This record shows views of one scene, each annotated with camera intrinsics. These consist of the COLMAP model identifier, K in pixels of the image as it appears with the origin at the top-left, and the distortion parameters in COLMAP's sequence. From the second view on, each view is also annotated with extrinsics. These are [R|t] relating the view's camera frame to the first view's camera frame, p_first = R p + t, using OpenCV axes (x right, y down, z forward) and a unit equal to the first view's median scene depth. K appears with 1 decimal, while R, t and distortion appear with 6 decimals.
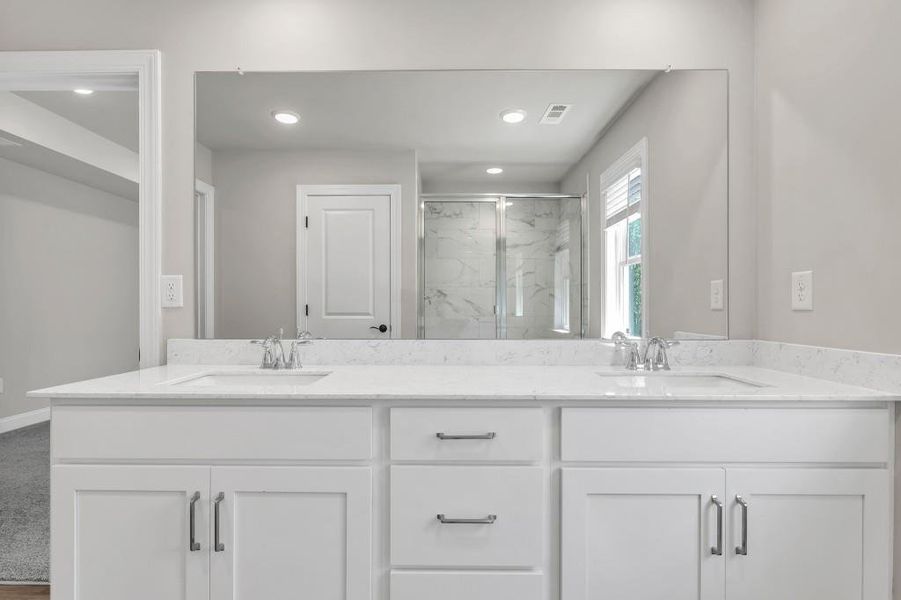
lens RADIAL K [[427.8, 0, 450.5], [0, 427.8, 300.0], [0, 0, 1]] dist [-0.000061, -0.000096]
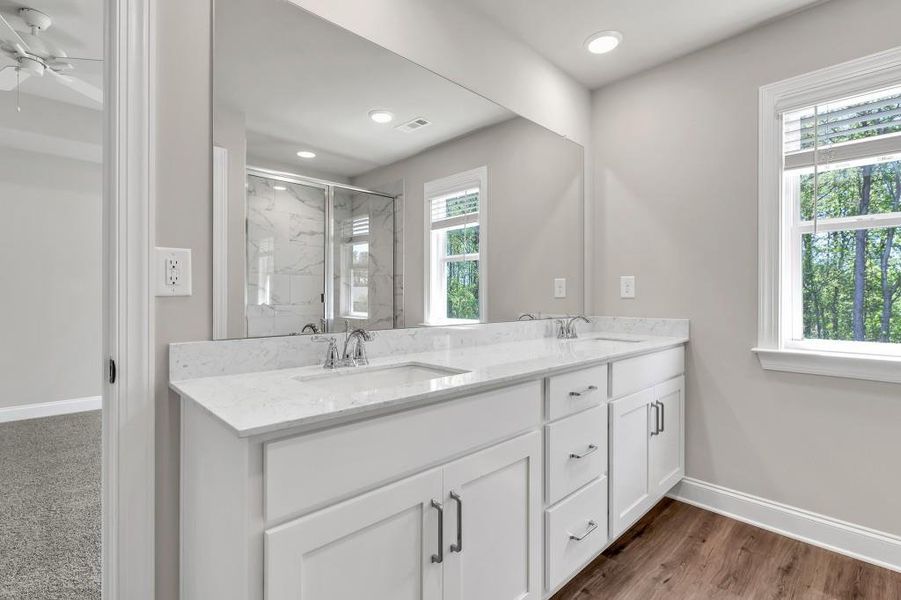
lens RADIAL K [[419.1, 0, 448.4], [0, 419.1, 295.7], [0, 0, 1]] dist [0.000227, 0.000035]
pose [[0.717508, 0.002014, 0.696548, -0.730852], [-0.015148, 0.999804, 0.012713, 0.001885], [-0.696386, -0.019672, 0.717398, 0.209530]]
